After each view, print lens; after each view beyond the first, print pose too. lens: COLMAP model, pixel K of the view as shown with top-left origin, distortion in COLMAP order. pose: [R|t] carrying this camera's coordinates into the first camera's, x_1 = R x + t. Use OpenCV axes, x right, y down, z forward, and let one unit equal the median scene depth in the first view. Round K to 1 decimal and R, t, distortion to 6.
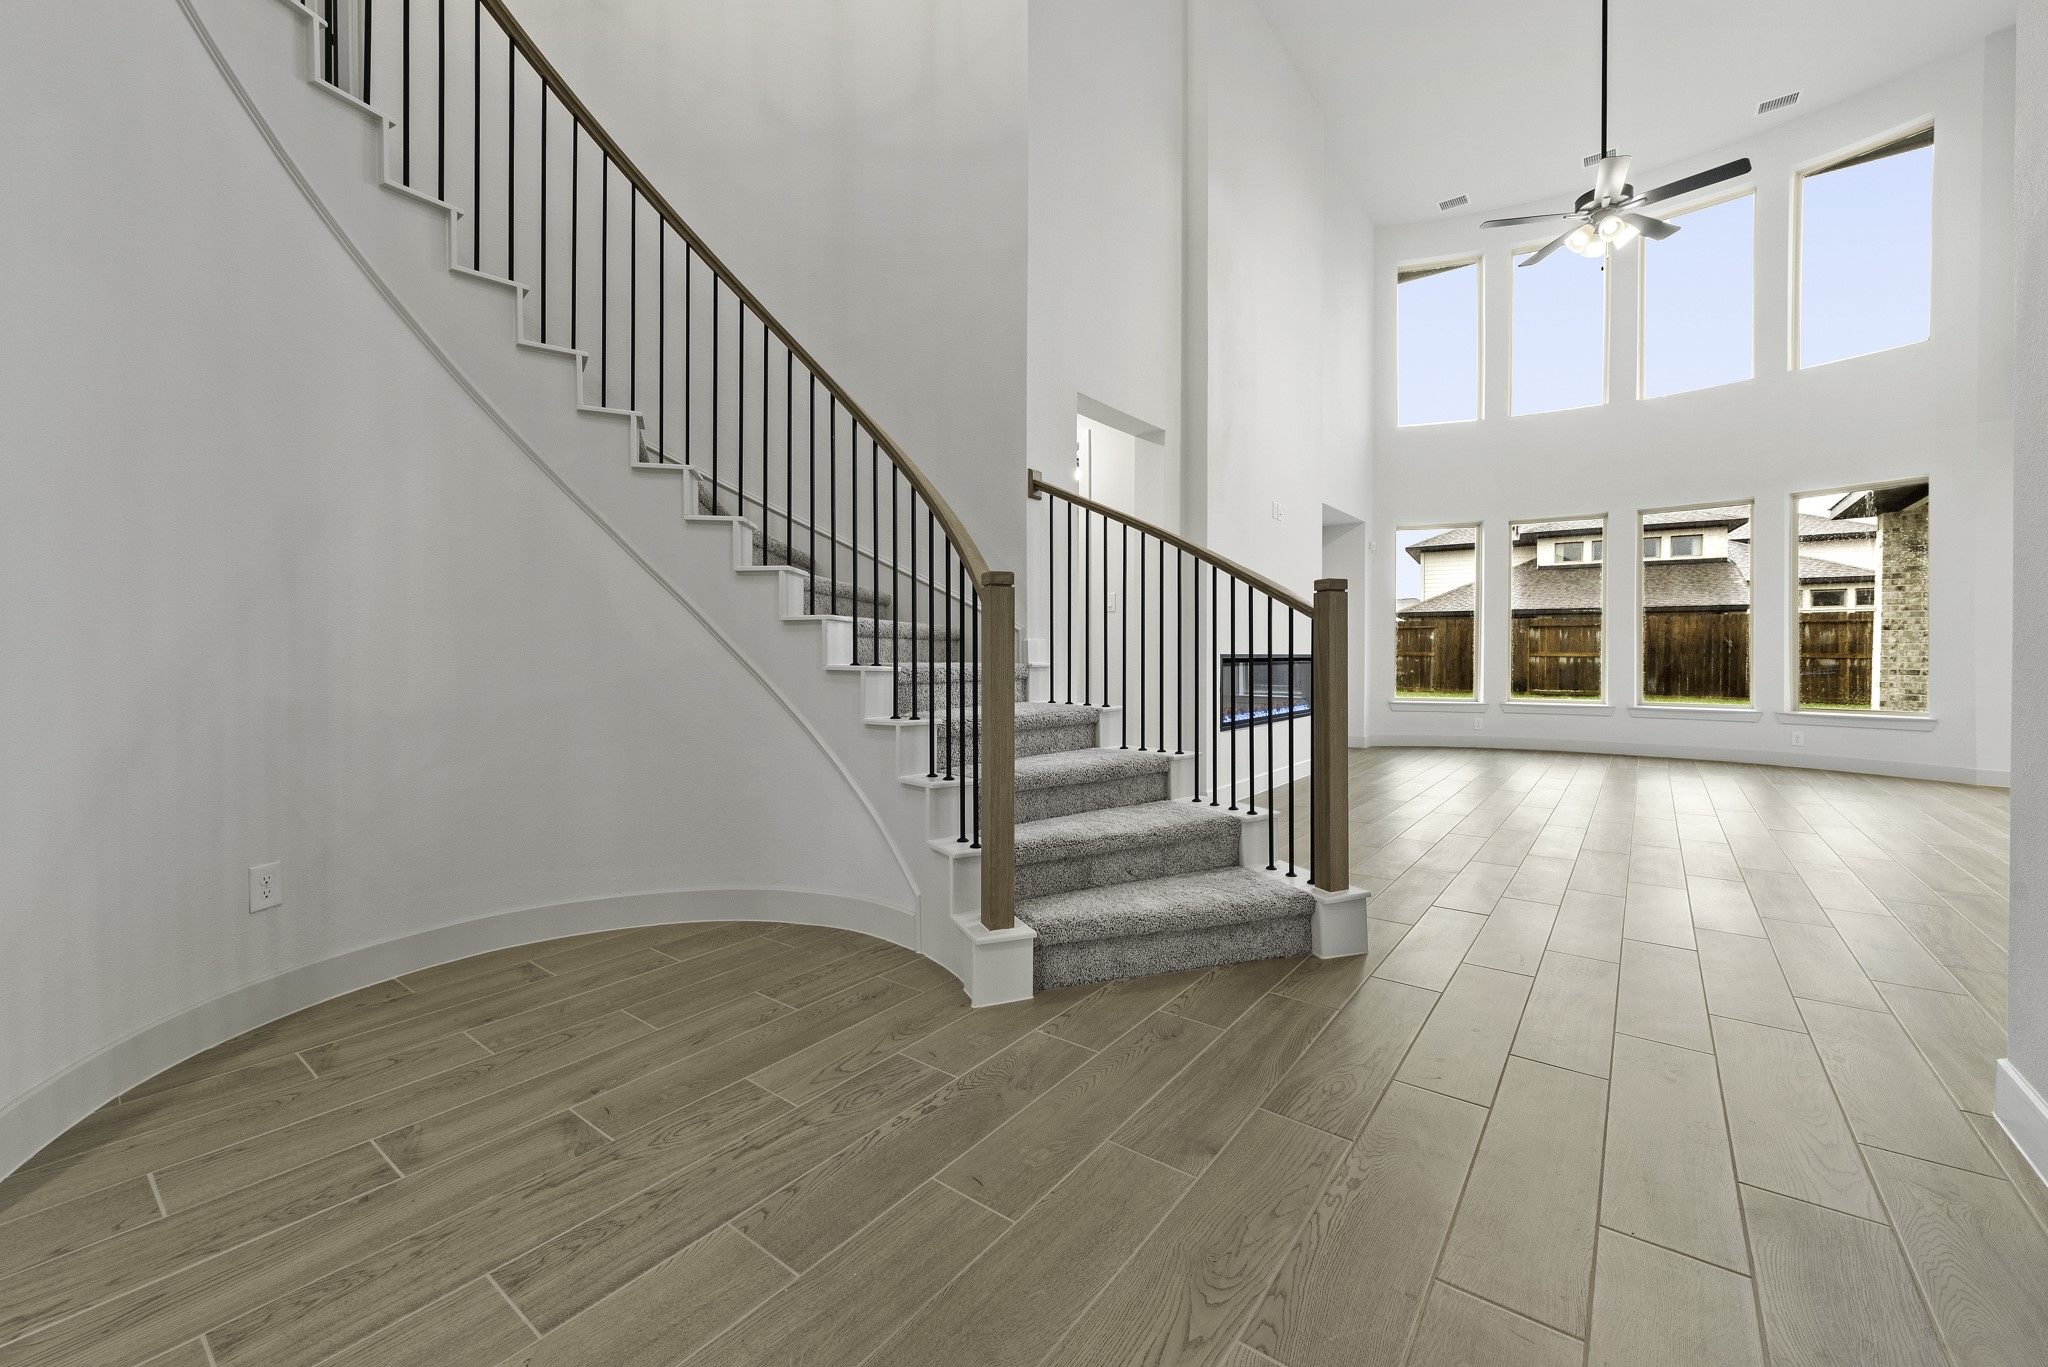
lens RADIAL K [[806.1, 0, 1026.9], [0, 806.1, 672.4], [0, 0, 1]] dist [0.001499, -0.000243]
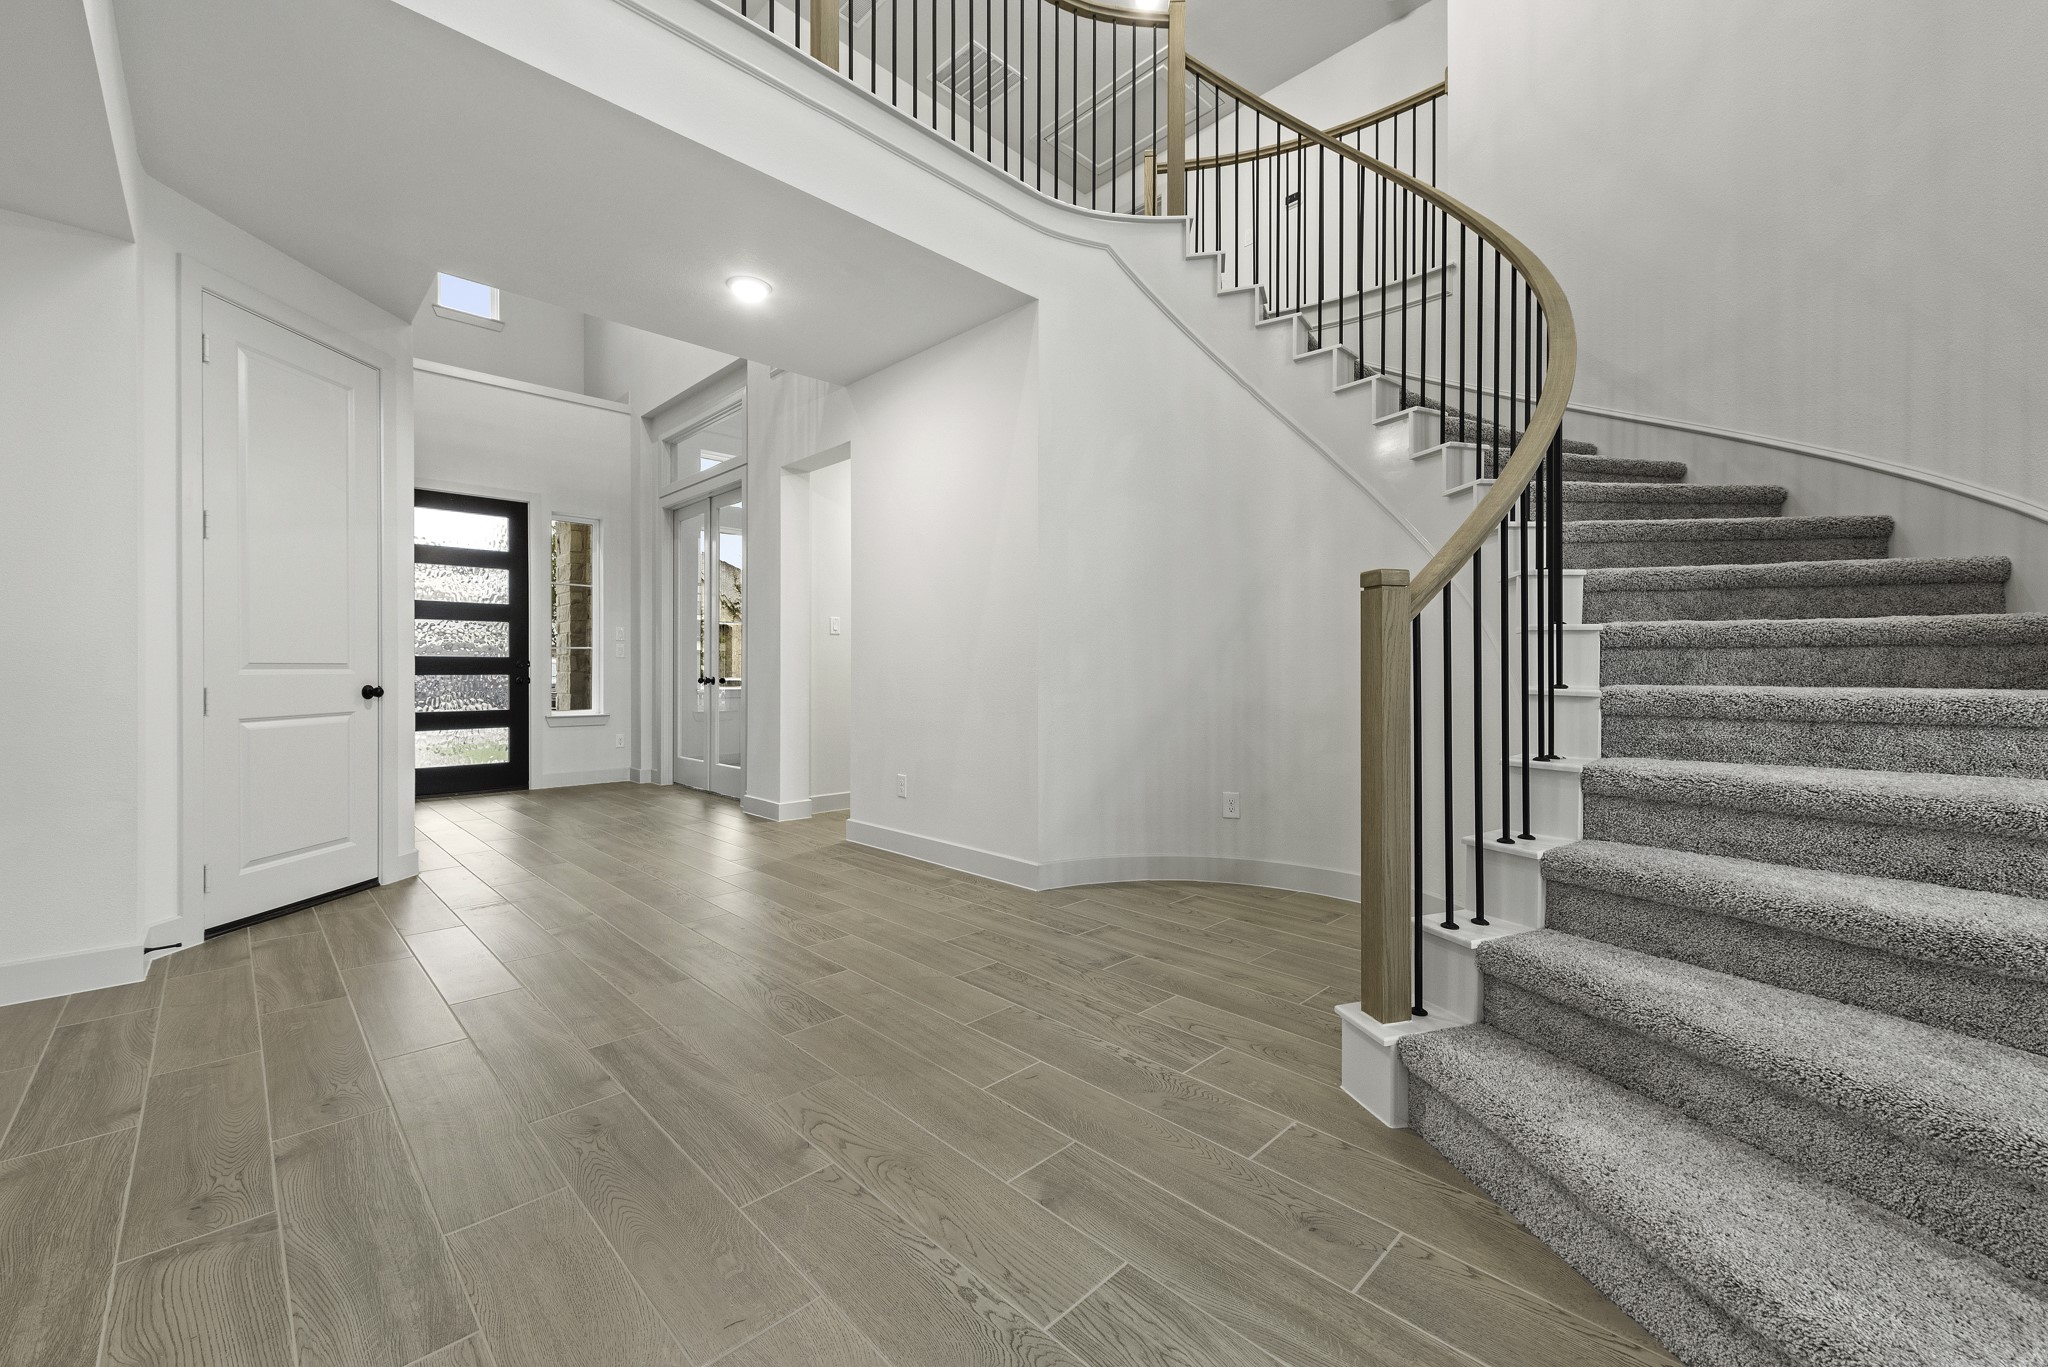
lens RADIAL K [[806.1, 0, 1026.9], [0, 806.1, 672.4], [0, 0, 1]] dist [0.001499, -0.000243]
pose [[-0.134193, 0.003248, -0.990950, 0.931969], [-0.023837, 0.999695, 0.006504, -0.024359], [0.990668, 0.024494, -0.134075, 0.871745]]
